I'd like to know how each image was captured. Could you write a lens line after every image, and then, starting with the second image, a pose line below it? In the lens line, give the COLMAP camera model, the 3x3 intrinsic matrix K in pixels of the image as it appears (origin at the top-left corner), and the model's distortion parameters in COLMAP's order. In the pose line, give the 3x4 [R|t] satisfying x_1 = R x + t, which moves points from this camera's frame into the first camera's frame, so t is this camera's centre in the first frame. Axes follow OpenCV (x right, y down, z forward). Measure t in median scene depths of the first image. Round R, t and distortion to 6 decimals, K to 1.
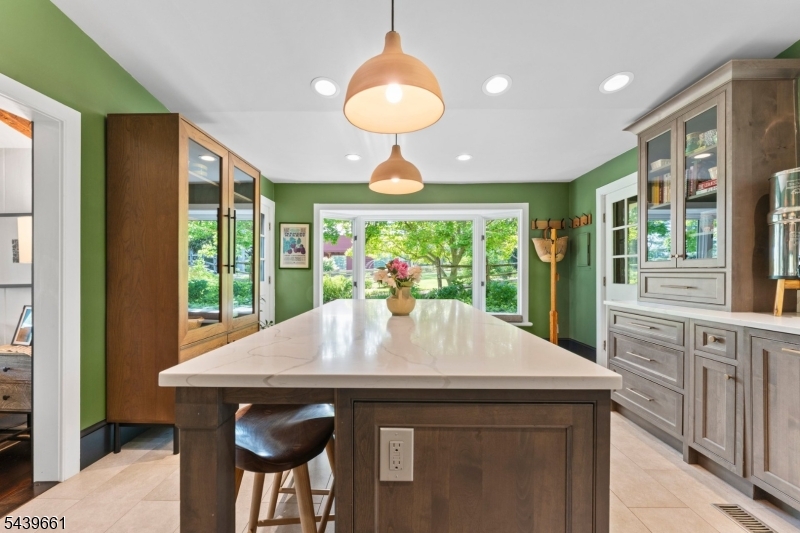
lens RADIAL K [[325.0, 0, 397.6], [0, 325.0, 269.4], [0, 0, 1]] dist [0.002382, -0.000460]
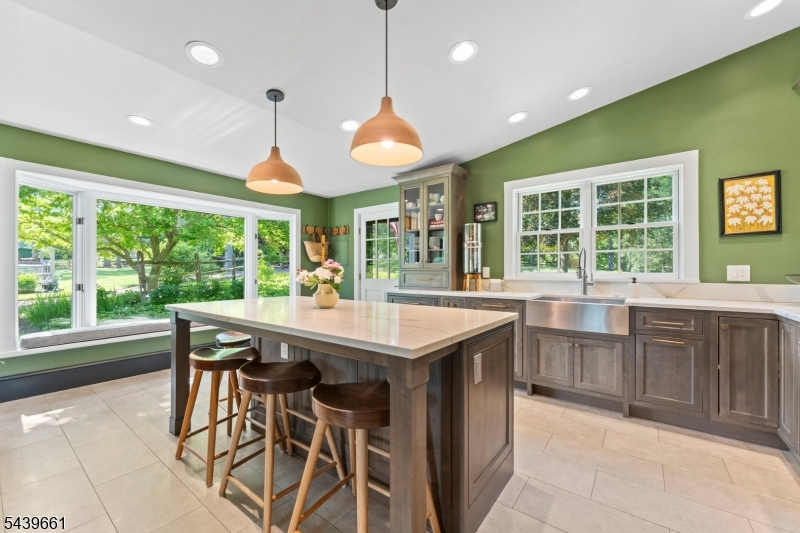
lens RADIAL K [[325.0, 0, 397.4], [0, 325.0, 268.2], [0, 0, 1]] dist [0.002382, -0.000460]
pose [[0.591914, -0.000884, 0.806001, -0.595139], [-0.005870, 0.999968, 0.005408, -0.012310], [-0.805980, -0.007932, 0.591890, 0.079786]]
